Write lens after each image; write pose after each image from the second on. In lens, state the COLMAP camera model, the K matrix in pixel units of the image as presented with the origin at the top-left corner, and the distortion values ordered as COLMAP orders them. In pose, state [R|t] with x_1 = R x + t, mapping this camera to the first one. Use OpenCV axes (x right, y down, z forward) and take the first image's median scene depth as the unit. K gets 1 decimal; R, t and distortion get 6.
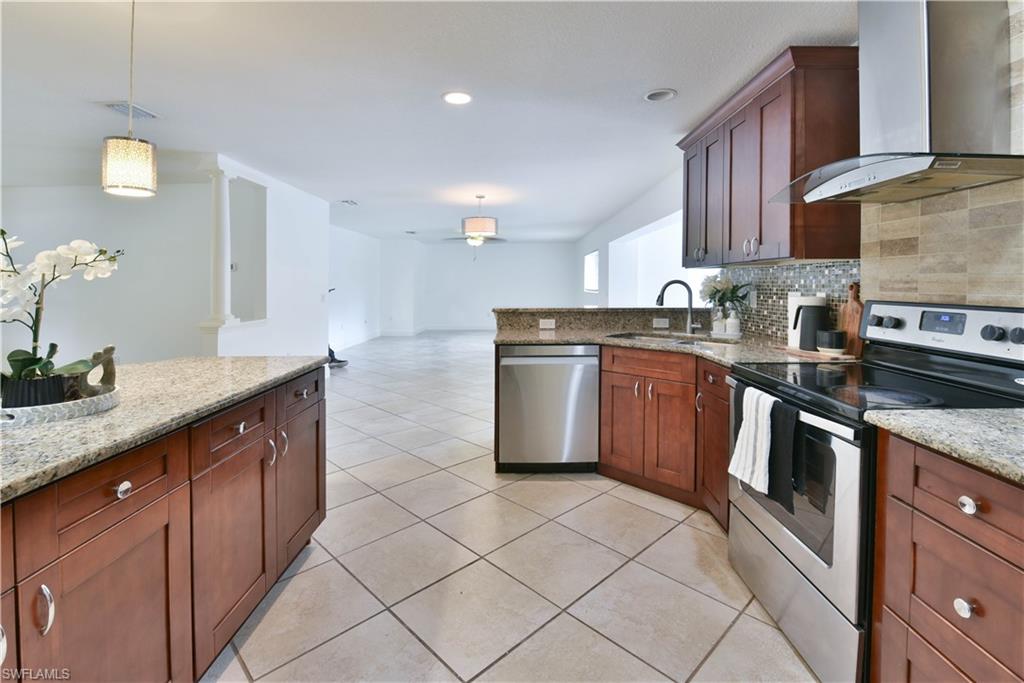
lens RADIAL K [[449.6, 0, 518.0], [0, 449.6, 279.6], [0, 0, 1]] dist [-0.001574, -0.002759]
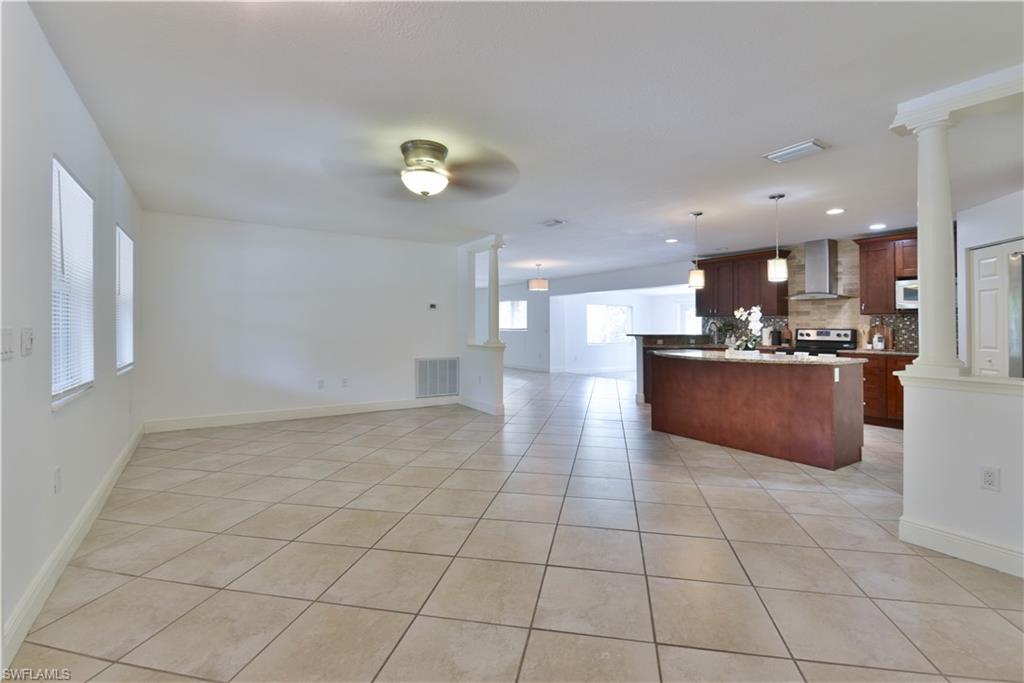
lens RADIAL K [[449.6, 0, 514.6], [0, 449.6, 316.8], [0, 0, 1]] dist [-0.001574, -0.002759]
pose [[0.820549, 0.023775, 0.571081, -3.012925], [-0.015728, 0.999695, -0.019020, 0.056212], [-0.571360, 0.006625, 0.820673, -0.585462]]
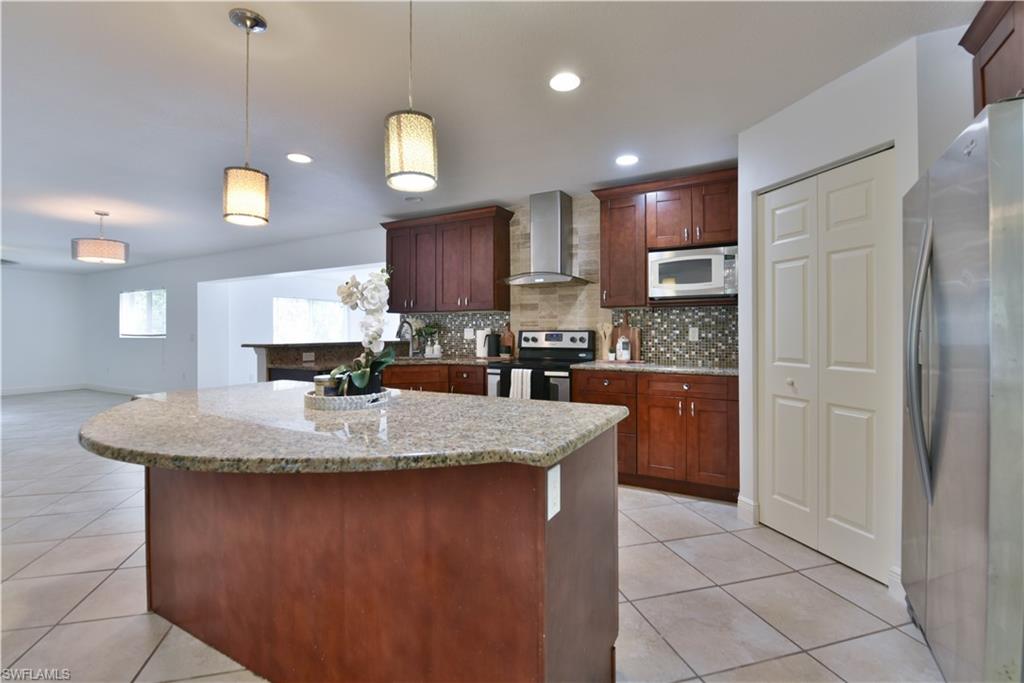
lens RADIAL K [[449.6, 0, 489.7], [0, 449.6, 332.5], [0, 0, 1]] dist [-0.001574, -0.002759]
pose [[0.504247, 0.000367, 0.863559, -1.262737], [-0.006113, 0.999976, 0.003144, 0.052165], [-0.863538, -0.006864, 0.504238, 0.011360]]
